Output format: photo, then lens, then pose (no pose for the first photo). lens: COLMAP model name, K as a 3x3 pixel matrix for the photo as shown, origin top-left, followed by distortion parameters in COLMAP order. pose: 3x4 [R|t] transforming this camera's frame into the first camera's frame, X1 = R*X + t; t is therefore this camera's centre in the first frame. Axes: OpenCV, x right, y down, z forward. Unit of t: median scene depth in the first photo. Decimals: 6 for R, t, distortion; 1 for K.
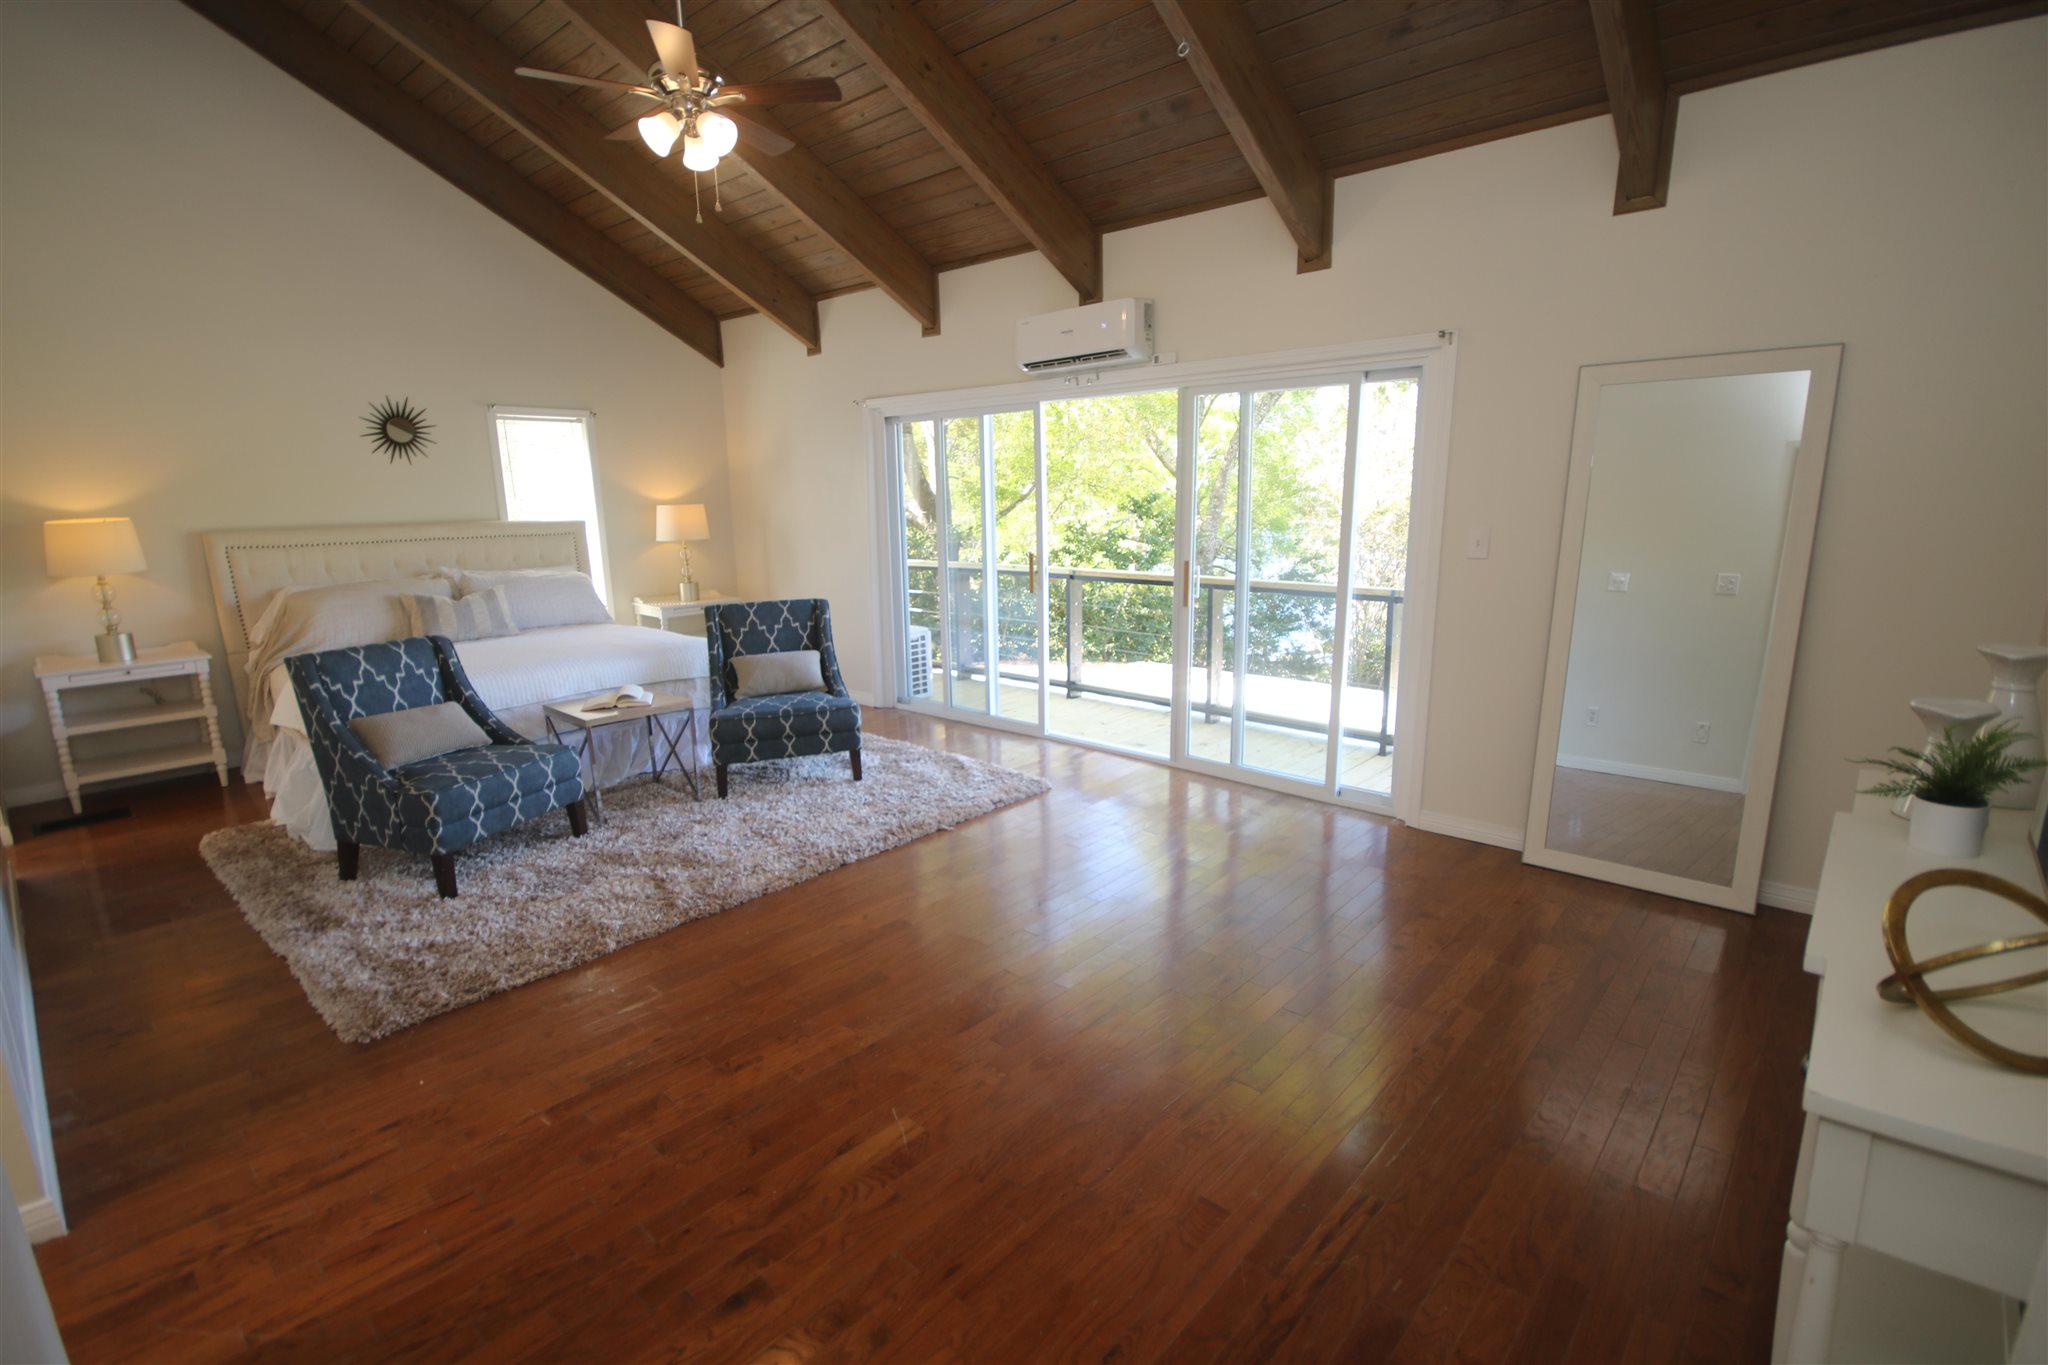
lens RADIAL K [[947.2, 0, 1006.2], [0, 947.2, 688.0], [0, 0, 1]] dist [-0.000455, -0.000907]
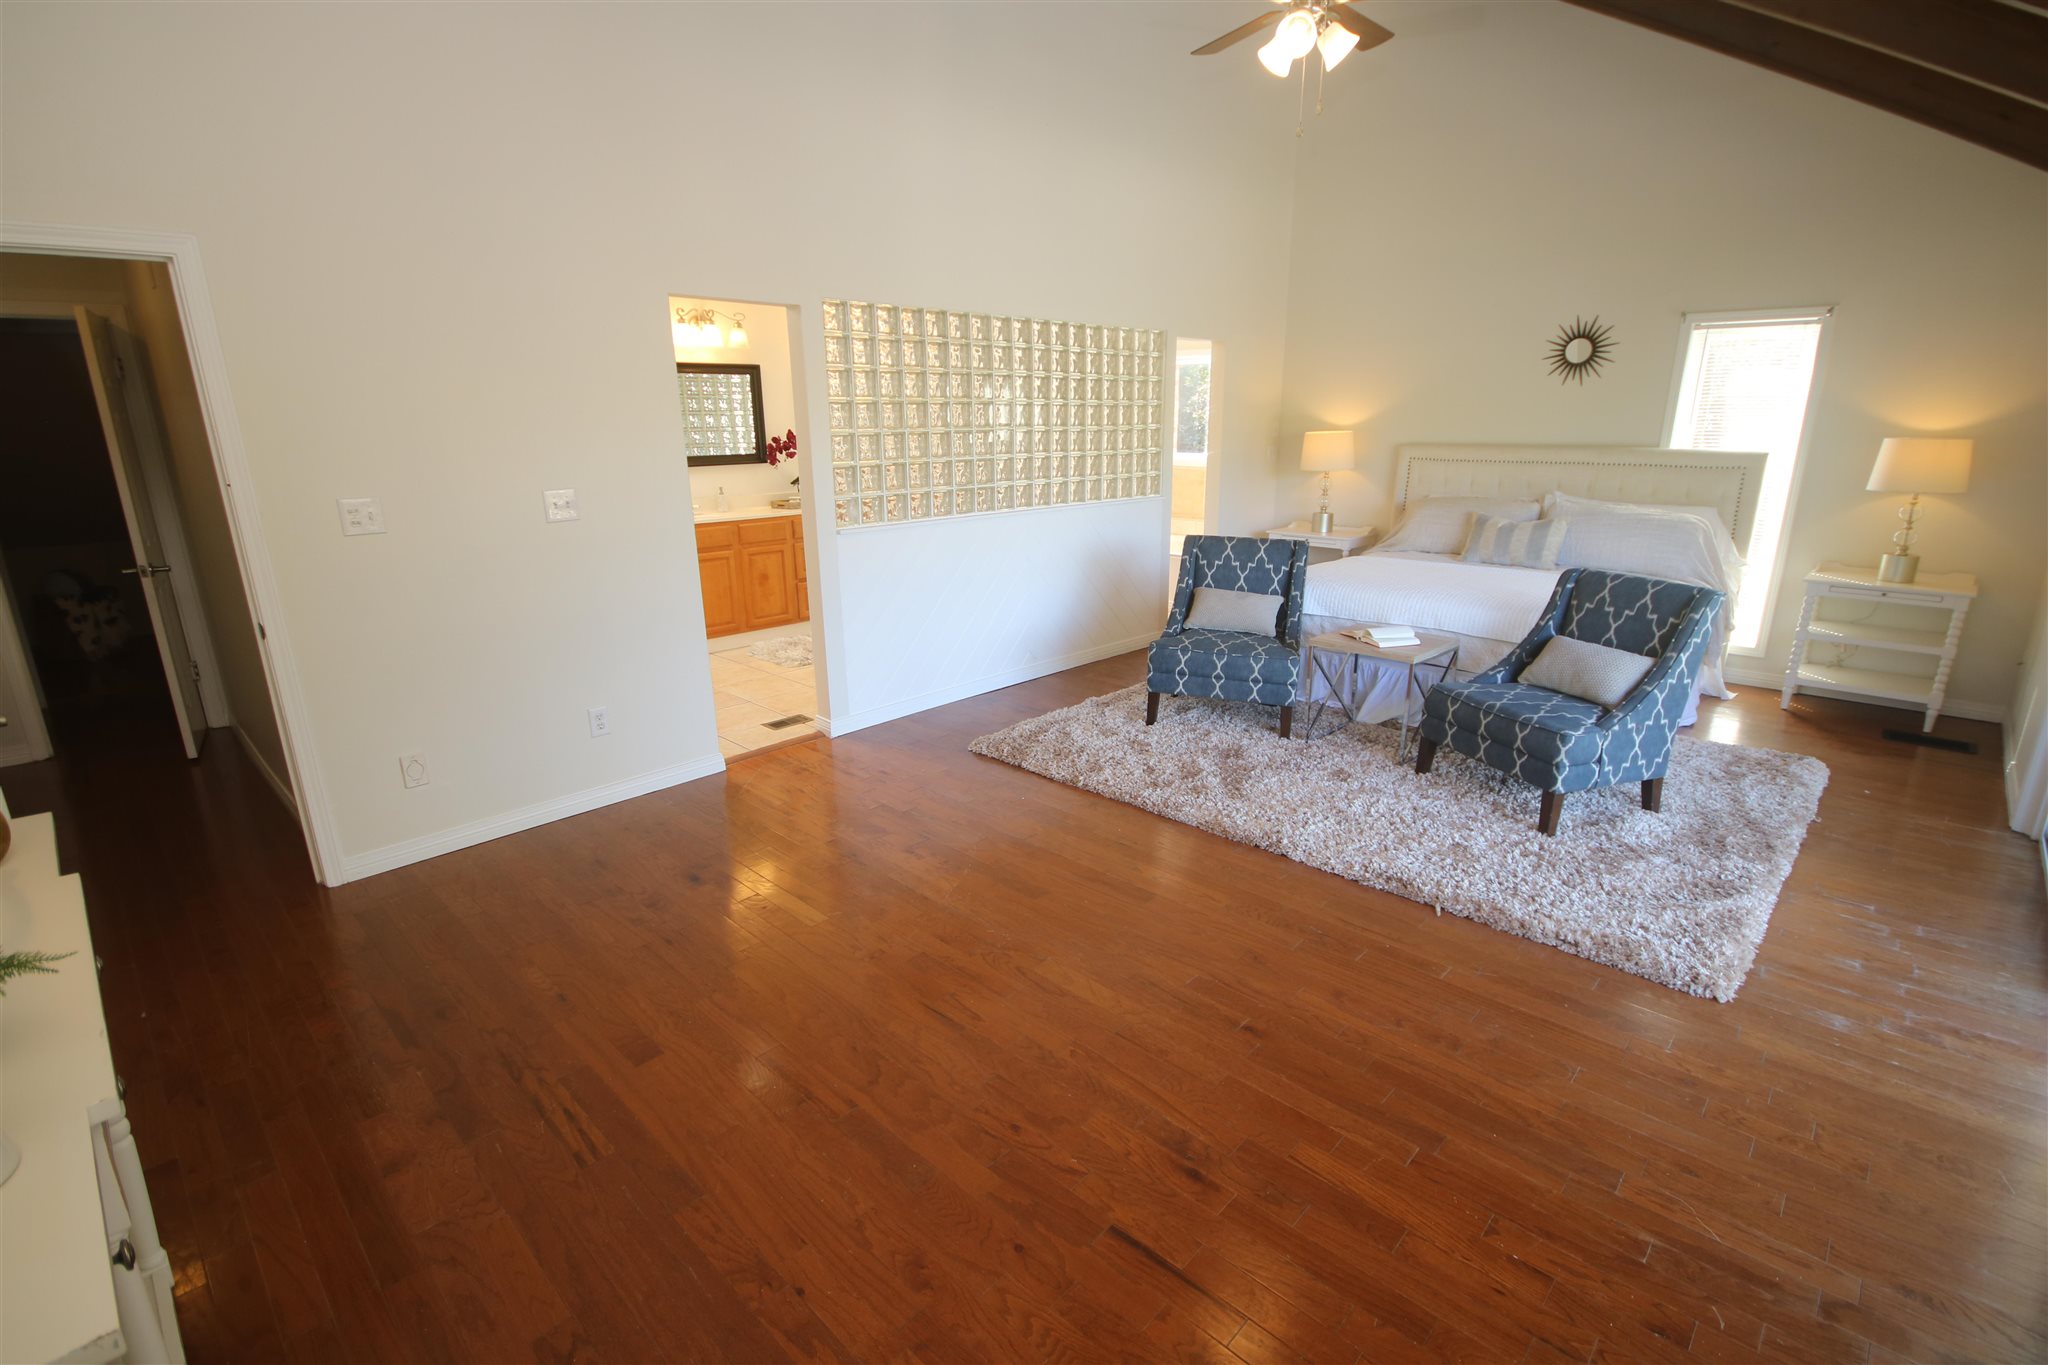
lens RADIAL K [[947.2, 0, 1007.1], [0, 947.2, 685.7], [0, 0, 1]] dist [-0.000455, -0.000907]
pose [[-0.023724, 0.285006, -0.958232, 0.620483], [-0.205413, 0.936661, 0.283676, -0.153905], [0.978388, 0.203564, 0.036323, 0.676592]]
